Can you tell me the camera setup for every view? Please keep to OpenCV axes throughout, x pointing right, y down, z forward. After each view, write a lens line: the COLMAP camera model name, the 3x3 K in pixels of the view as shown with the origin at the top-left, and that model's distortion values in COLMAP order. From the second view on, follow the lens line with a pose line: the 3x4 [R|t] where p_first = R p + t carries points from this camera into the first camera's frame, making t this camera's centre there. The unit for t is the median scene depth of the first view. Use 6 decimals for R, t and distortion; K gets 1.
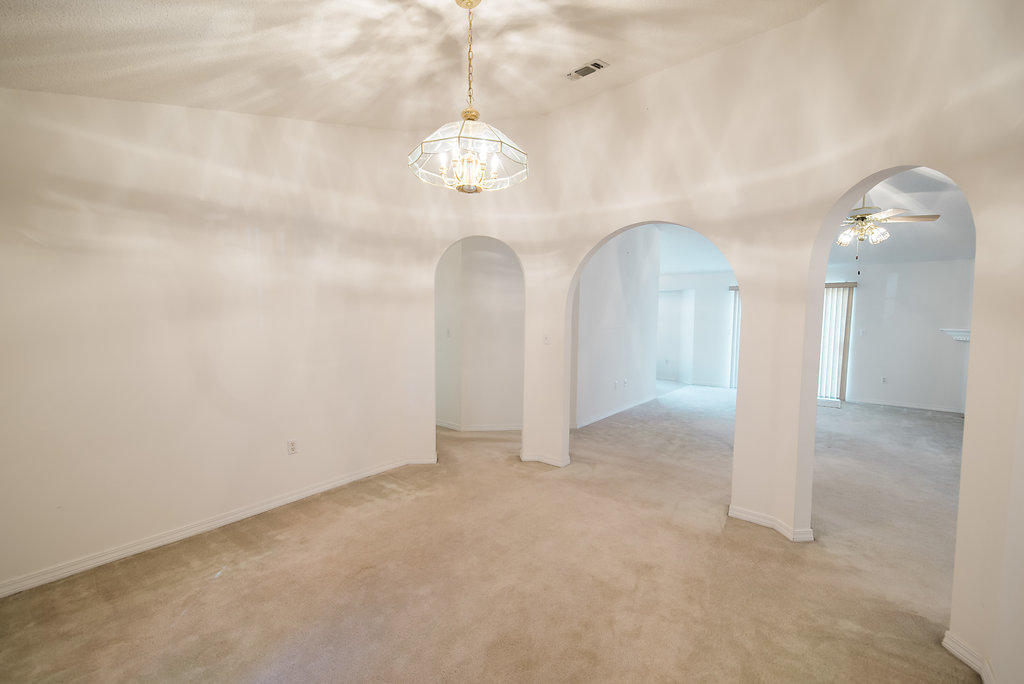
lens RADIAL K [[407.3, 0, 513.8], [0, 407.3, 343.8], [0, 0, 1]] dist [0.010226, 0.000056]
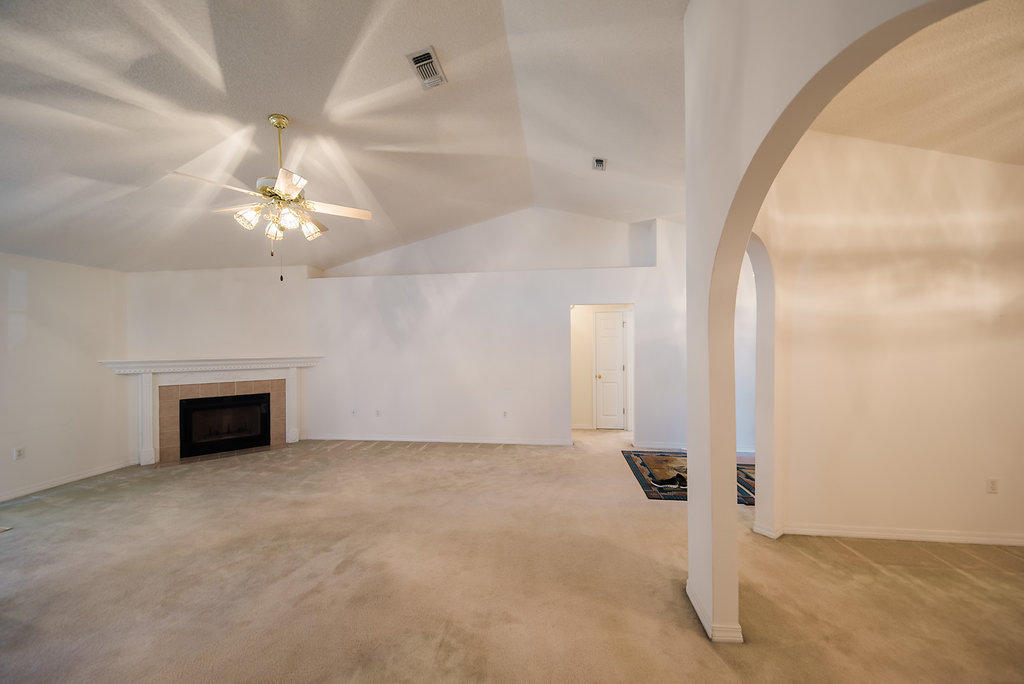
lens RADIAL K [[353.5, 0, 512.1], [0, 353.5, 345.8], [0, 0, 1]] dist [-0.000704, -0.000181]
pose [[-0.519137, -0.005776, 0.854671, 0.236419], [0.057628, 0.997465, 0.041745, -0.082437], [-0.852746, 0.070925, -0.517488, 1.288190]]
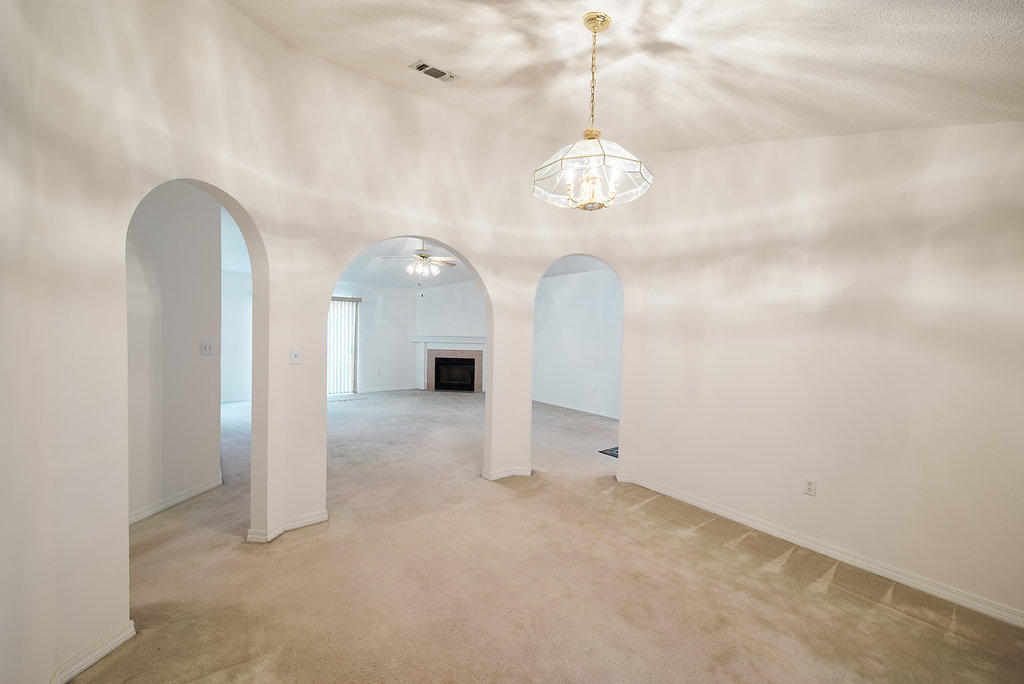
lens RADIAL K [[407.3, 0, 513.8], [0, 407.3, 343.8], [0, 0, 1]] dist [0.010226, 0.000056]
pose [[0.251555, -0.035982, 0.967174, -0.547763], [0.048047, 0.998541, 0.024653, -0.035143], [-0.966650, 0.040268, 0.252917, 0.453508]]
